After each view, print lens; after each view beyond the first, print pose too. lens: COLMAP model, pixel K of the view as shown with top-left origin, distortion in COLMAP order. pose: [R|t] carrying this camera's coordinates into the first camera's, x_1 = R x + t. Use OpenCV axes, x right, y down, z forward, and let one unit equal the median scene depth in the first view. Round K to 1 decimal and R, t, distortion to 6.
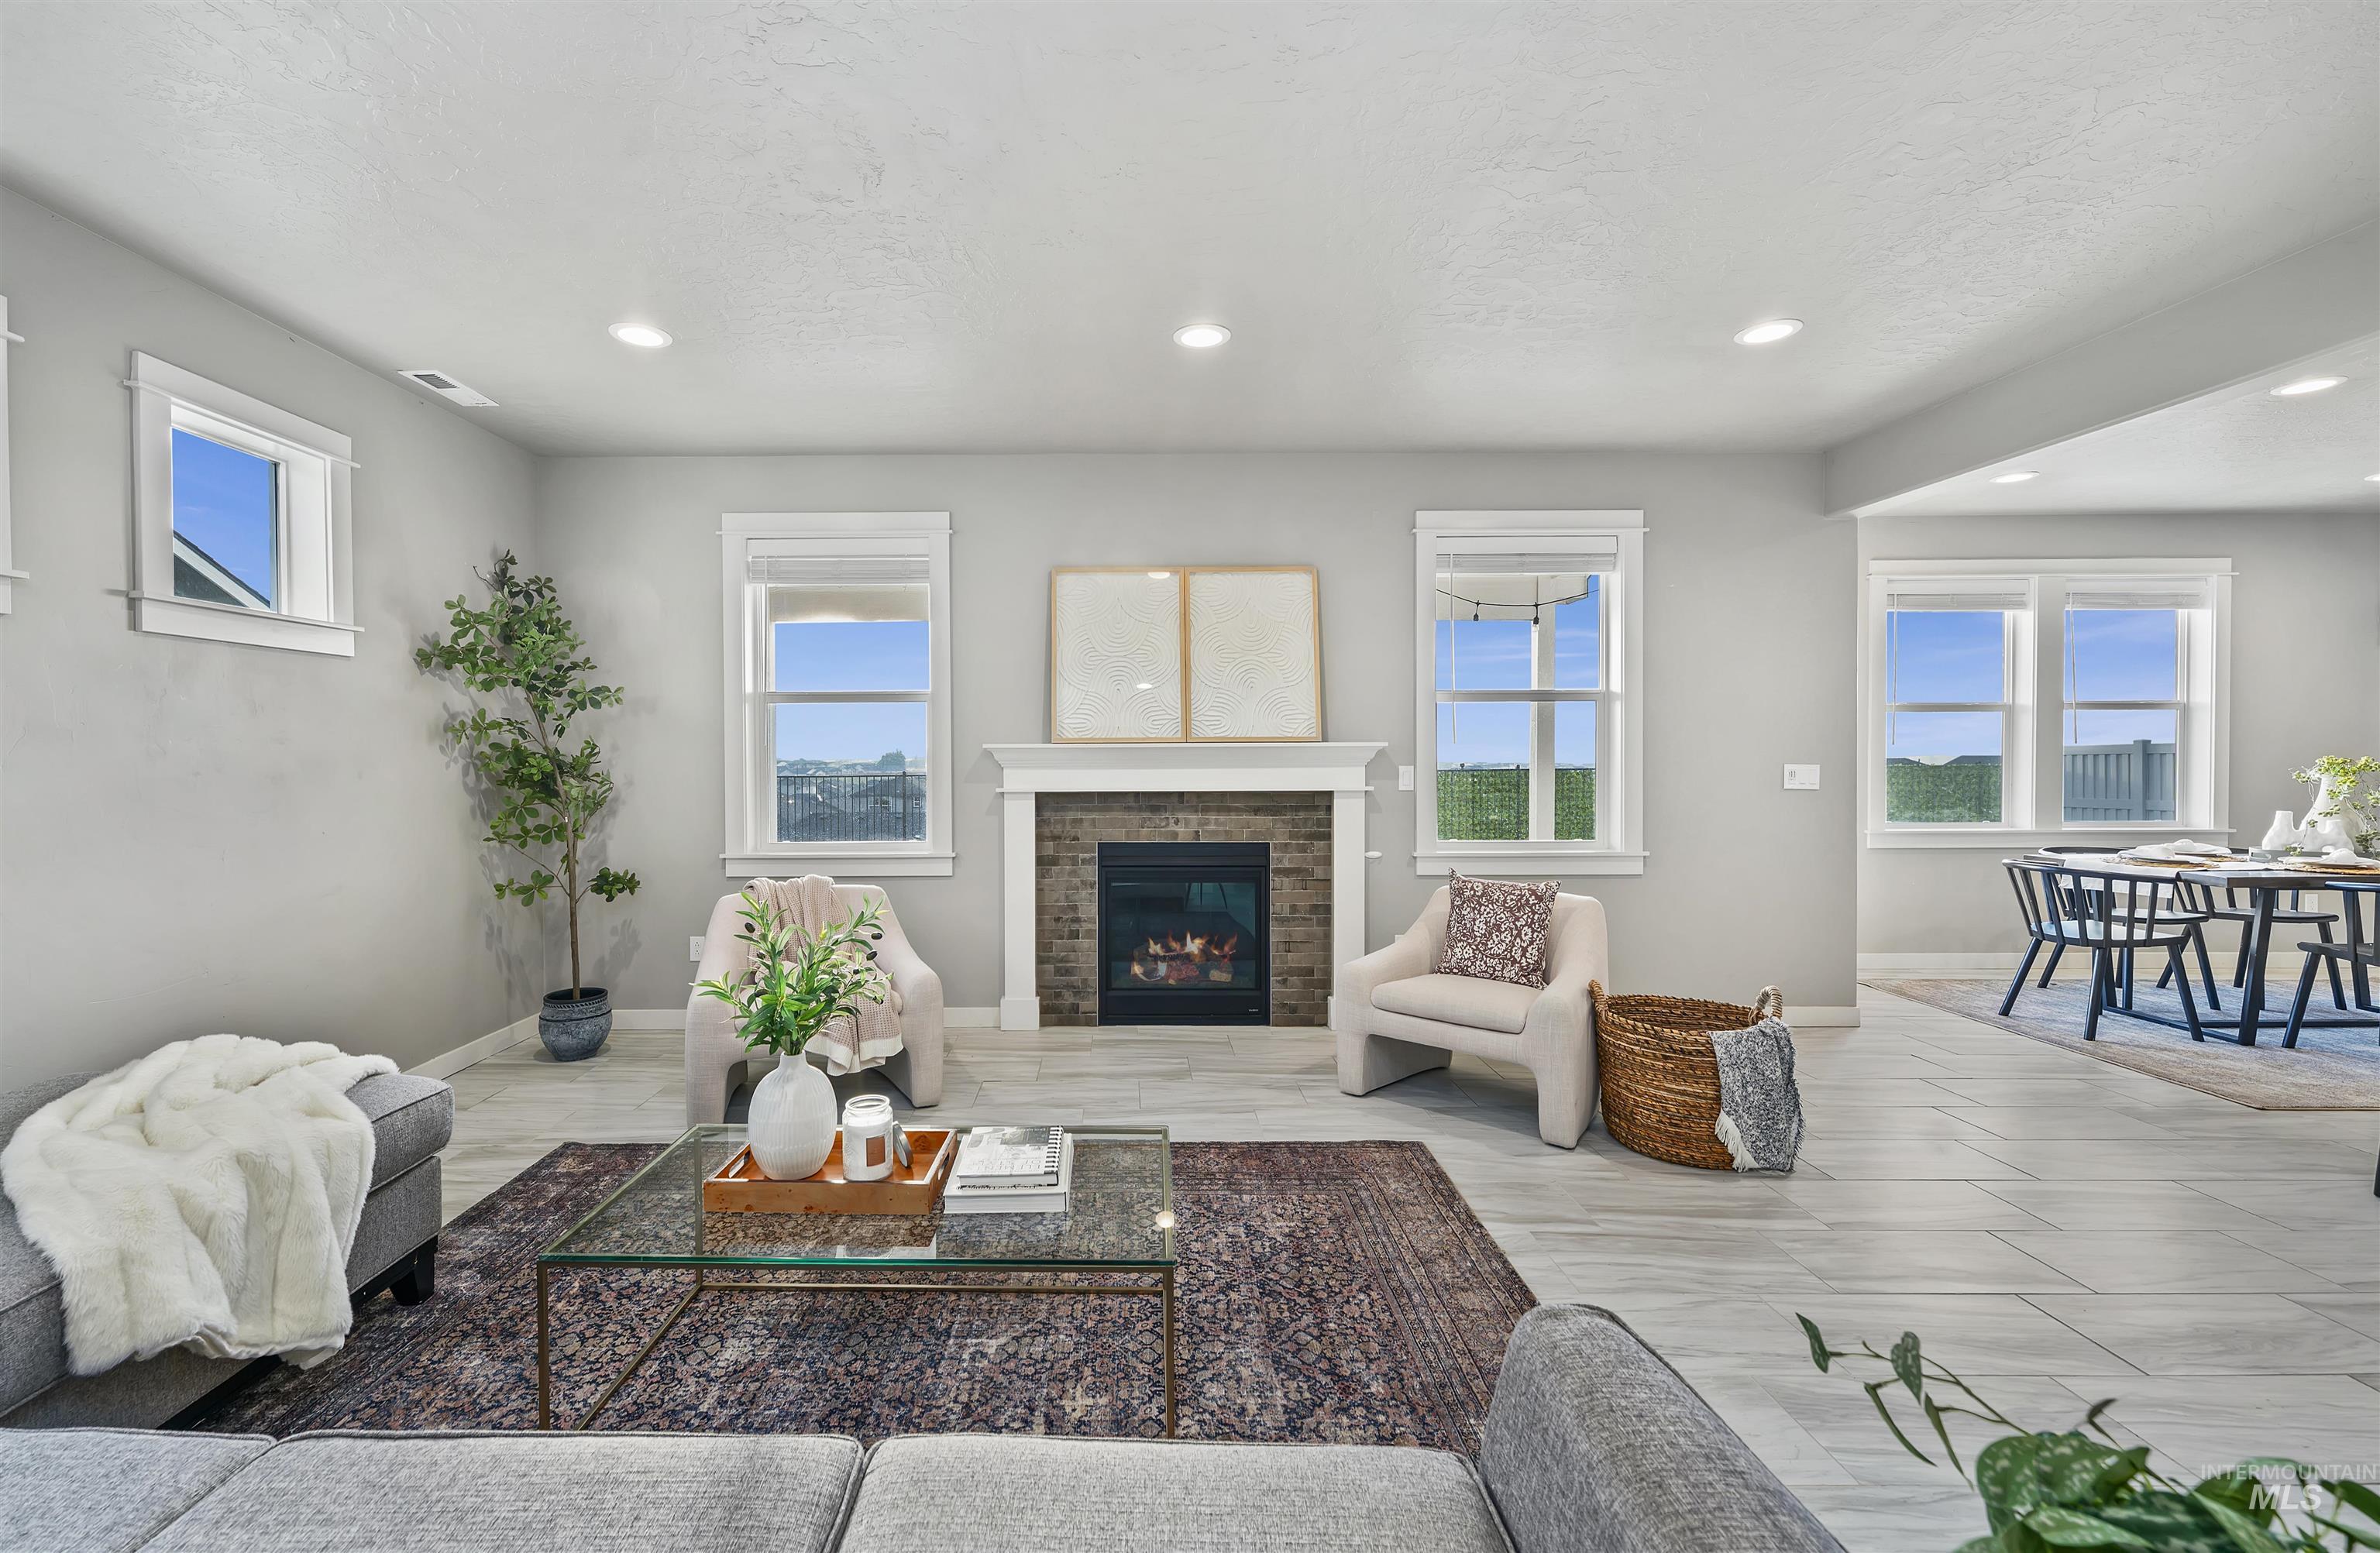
lens RADIAL K [[991.9, 0, 1127.3], [0, 991.9, 762.7], [0, 0, 1]] dist [0.003304, 0.000859]
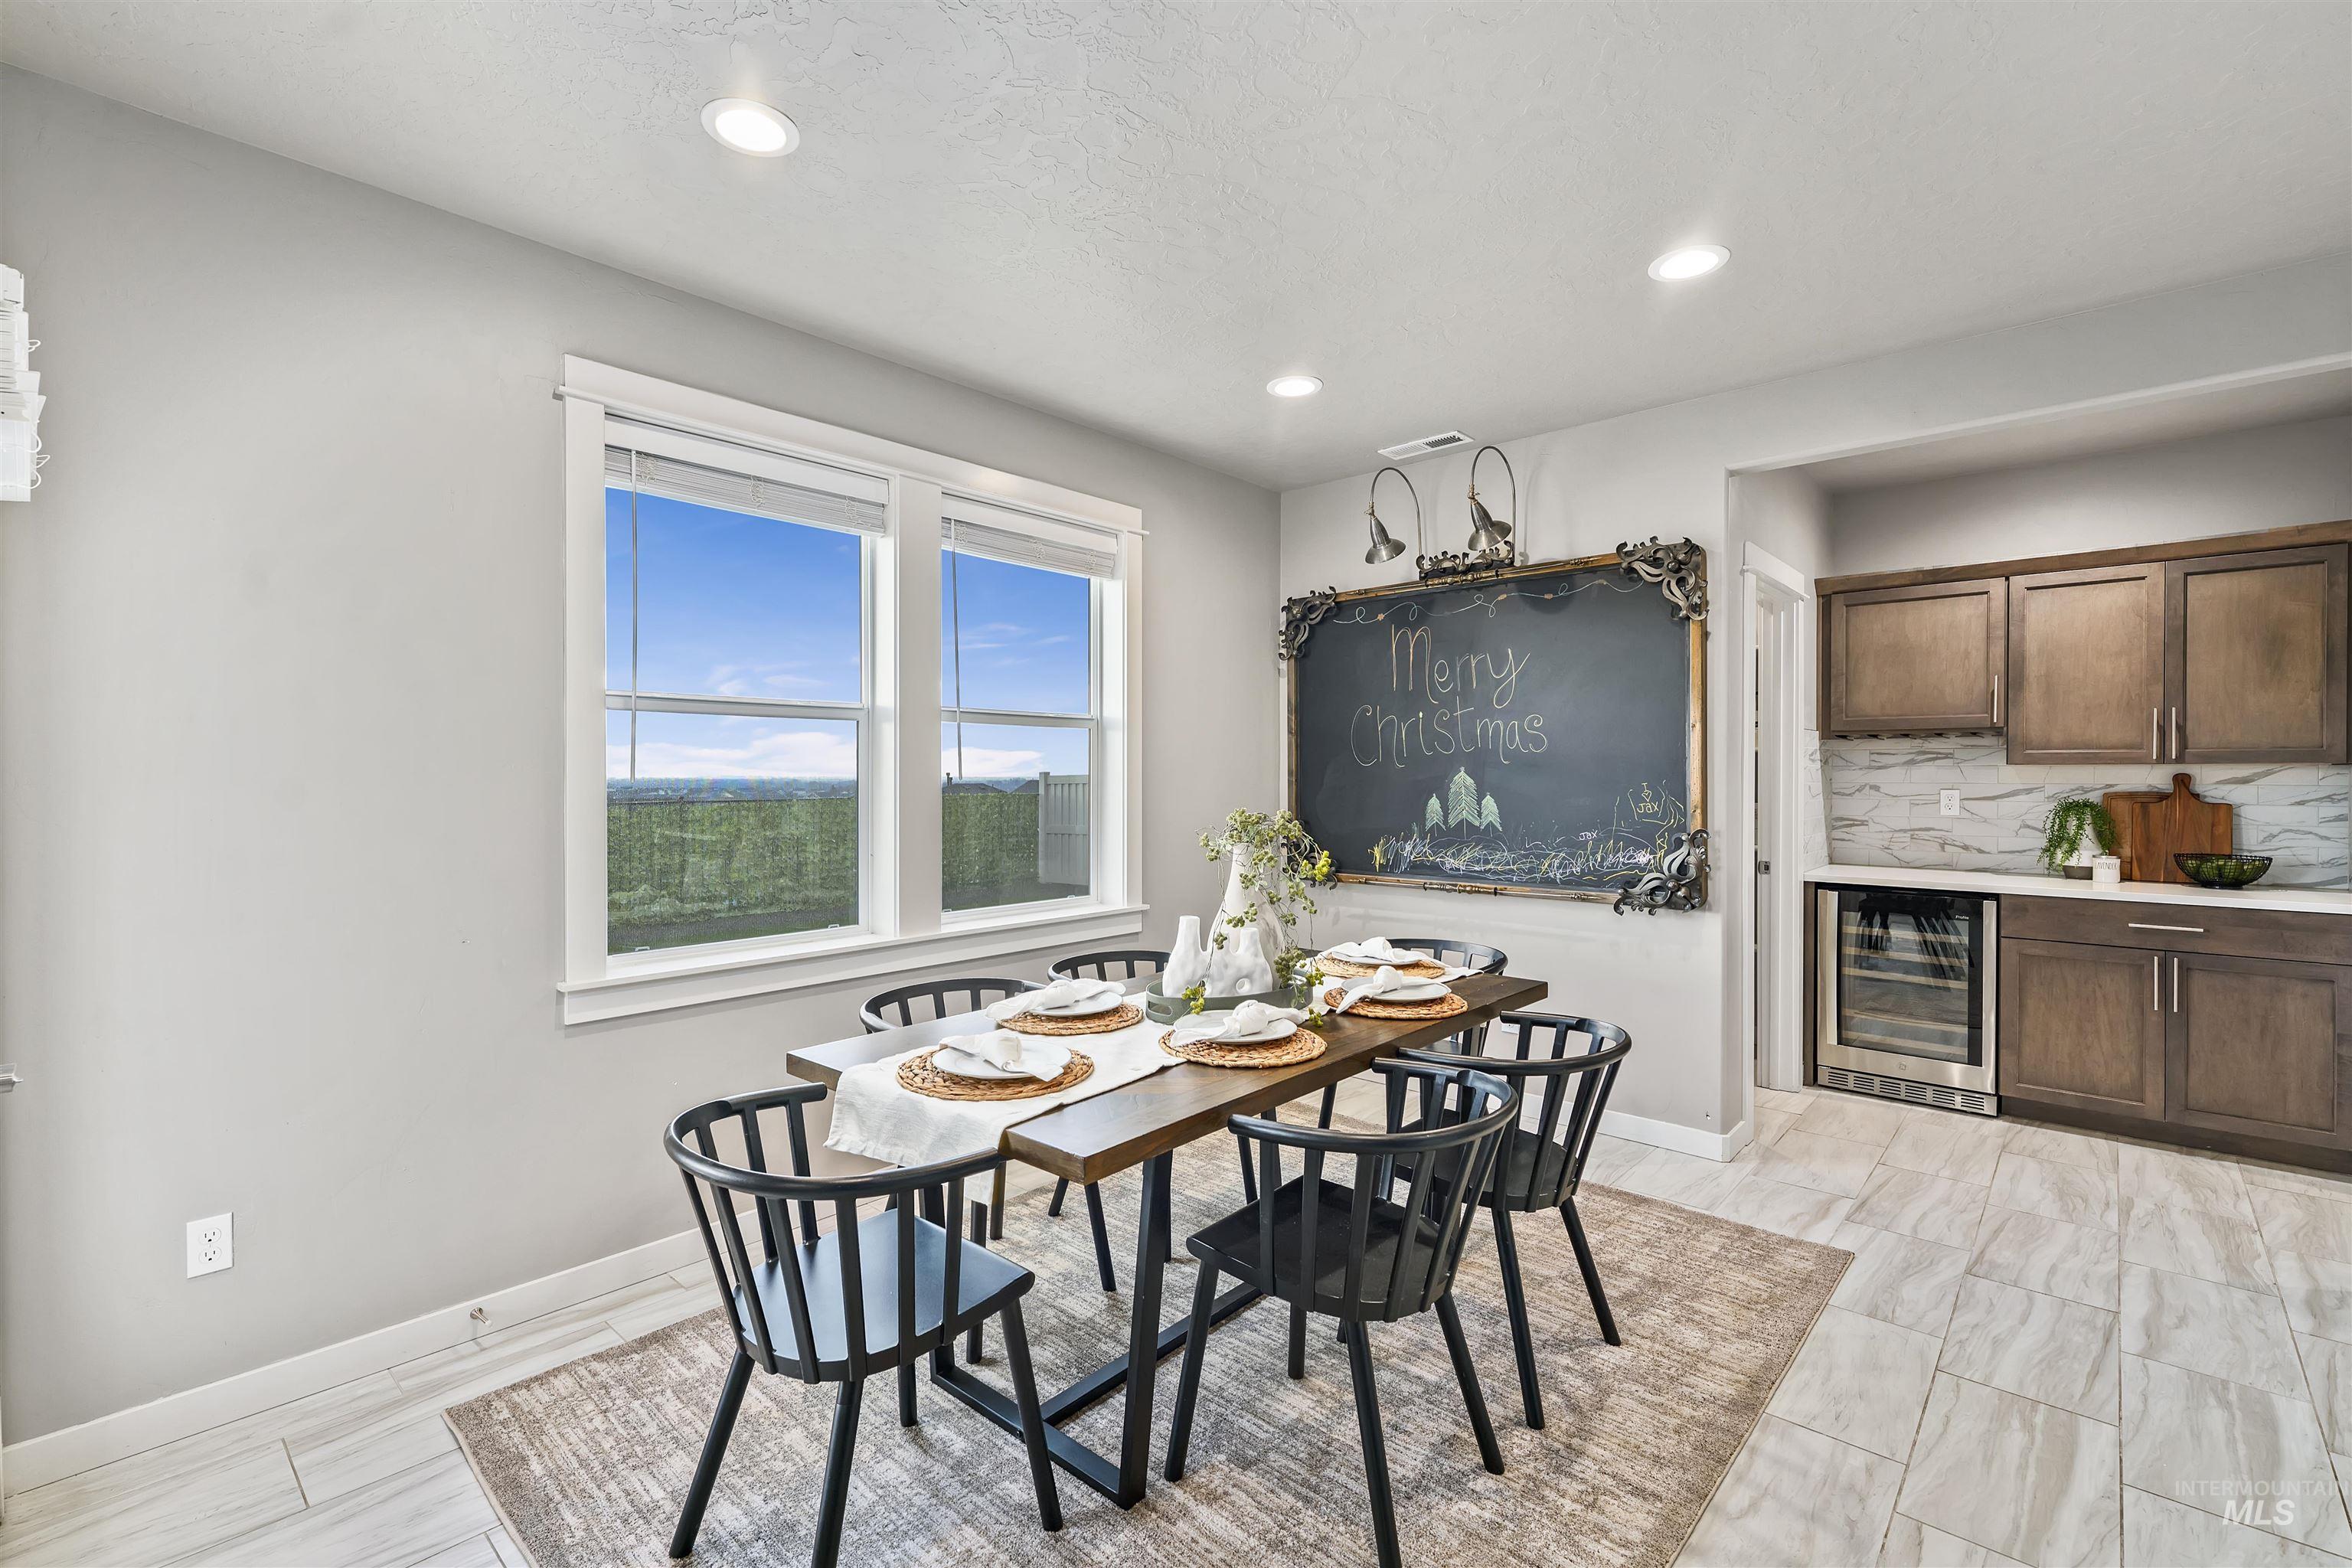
lens RADIAL K [[1037.5, 0, 1158.4], [0, 1037.5, 775.6], [0, 0, 1]] dist [-0.001594, -0.003662]
pose [[0.684162, 0.002397, 0.729326, 0.751493], [0.004218, 0.999965, -0.007244, -0.021720], [-0.729318, 0.008033, 0.684128, 0.638257]]
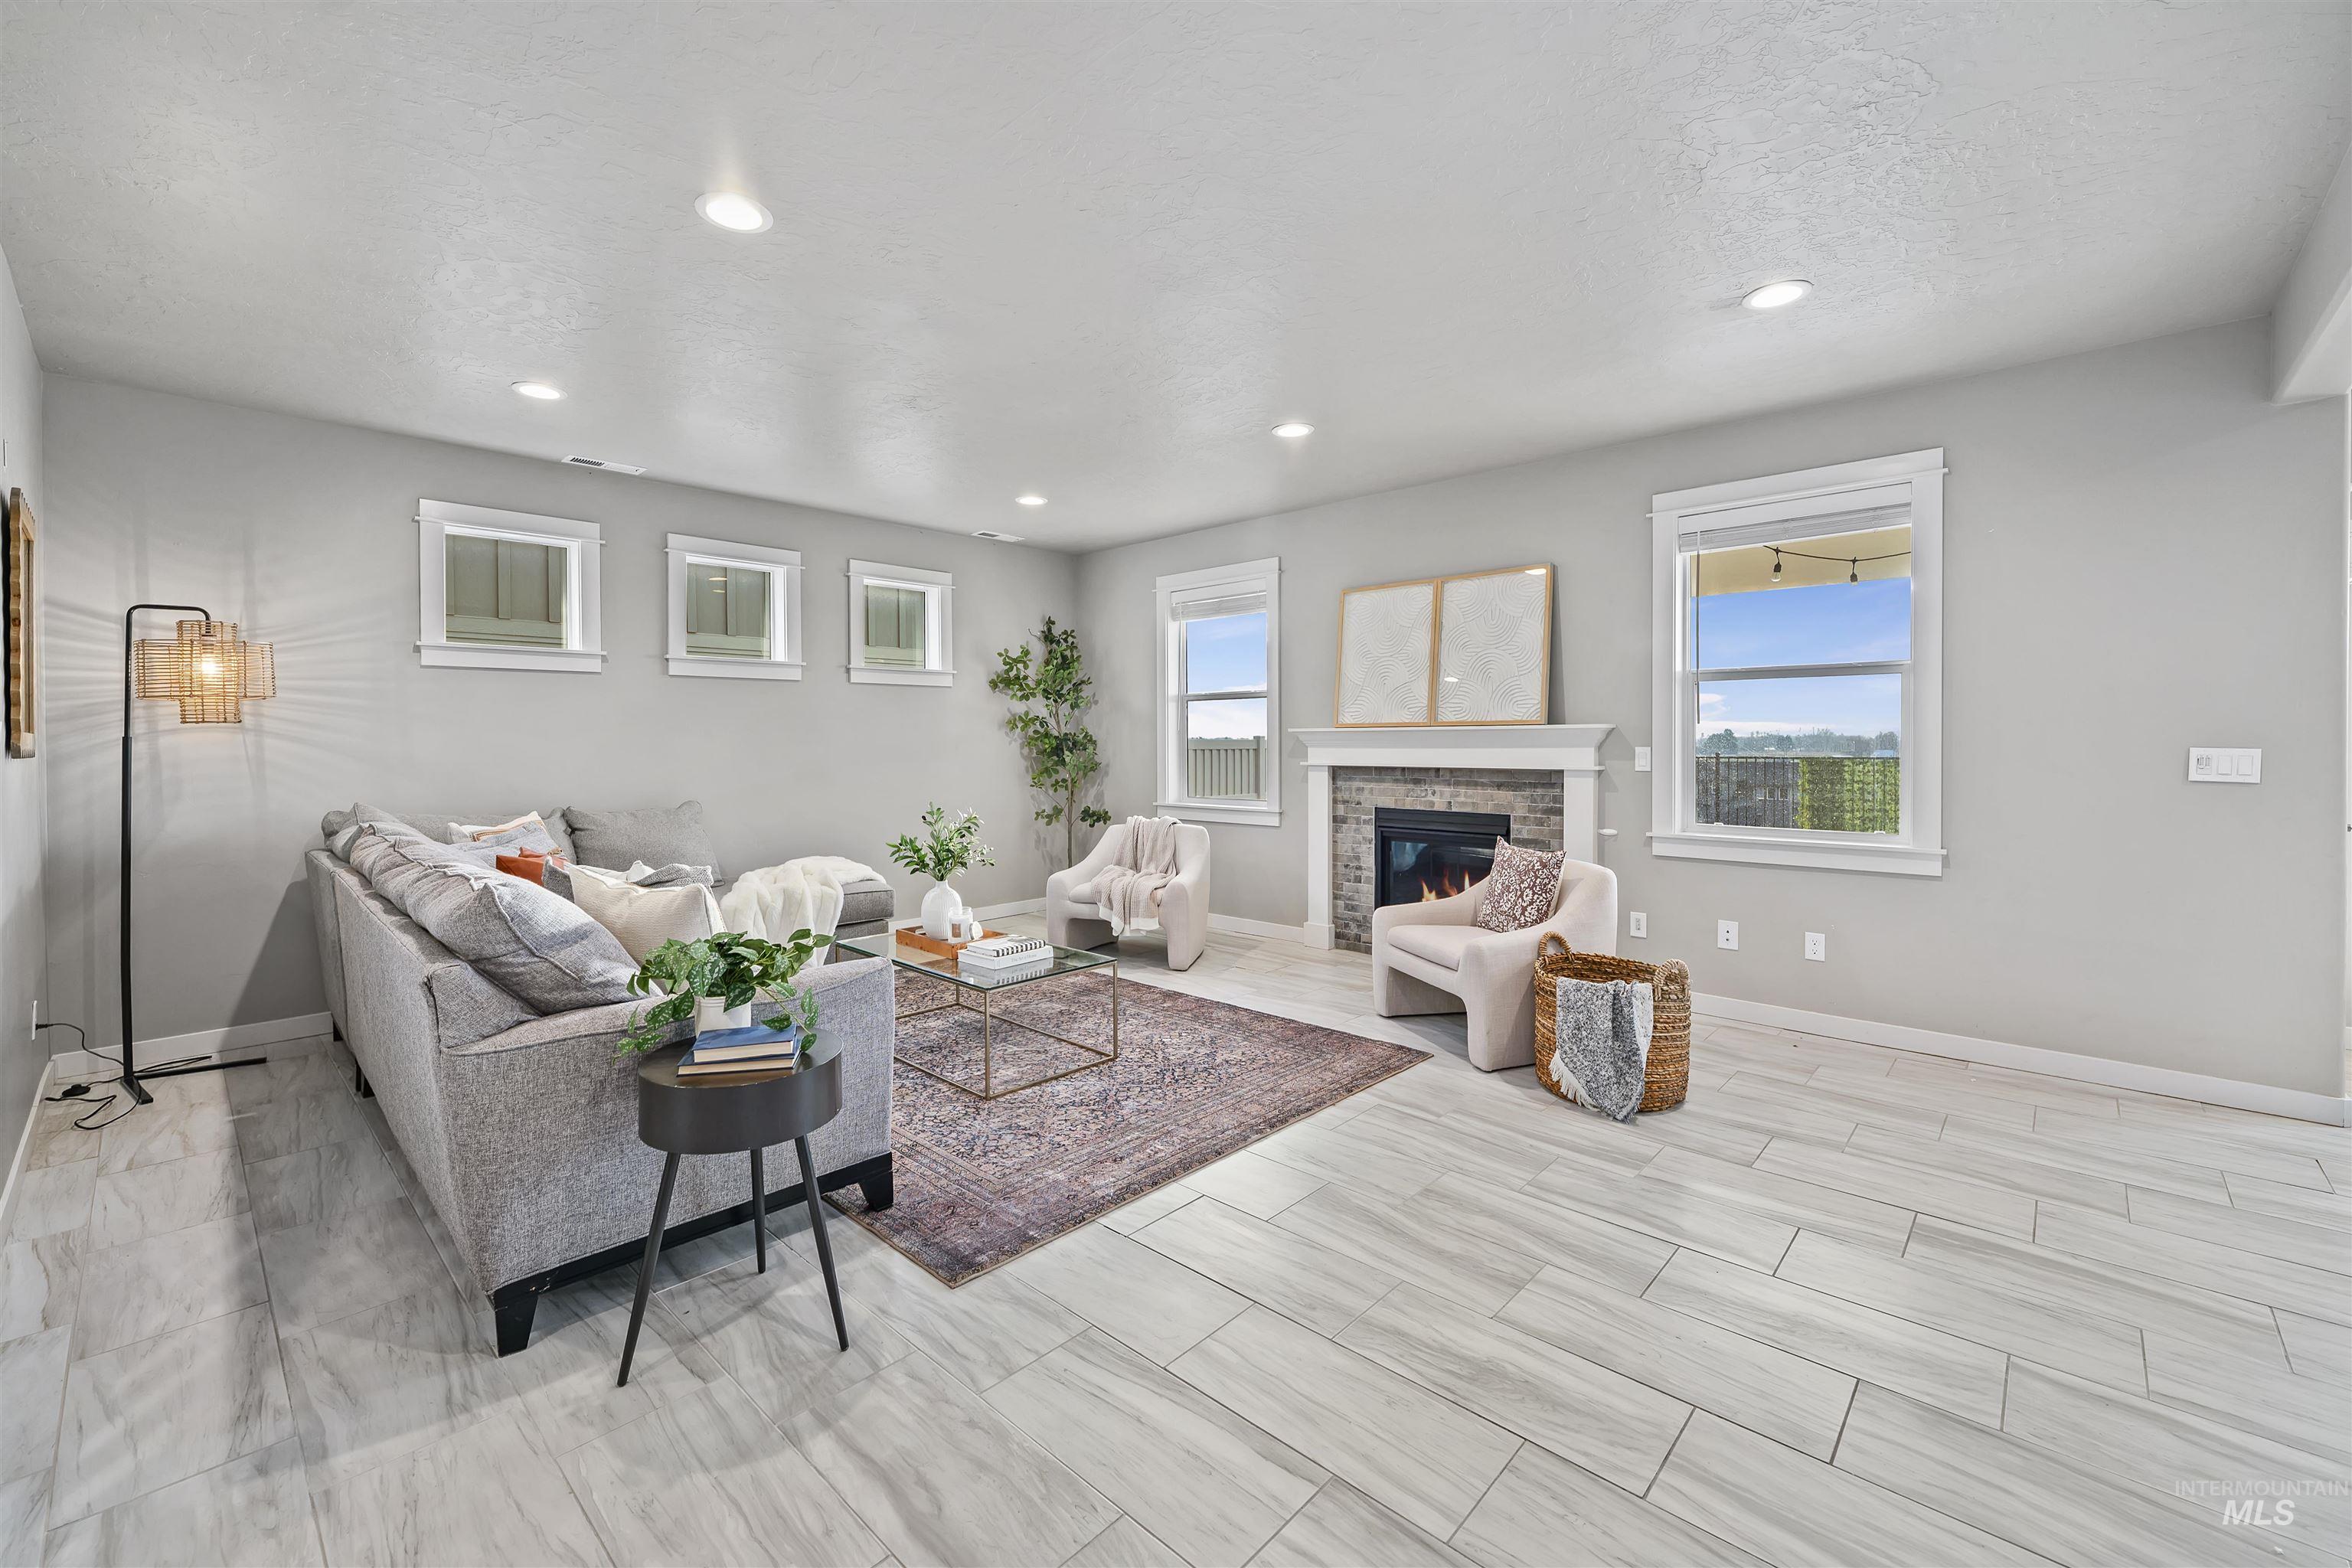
lens RADIAL K [[967.2, 0, 1148.7], [0, 967.2, 743.3], [0, 0, 1]] dist [0.004769, -0.001592]
pose [[0.719169, 0.003771, -0.694825, 0.608729], [-0.004885, 0.999988, 0.000371, 0.001523], [0.694818, 0.003128, 0.719178, -0.067075]]
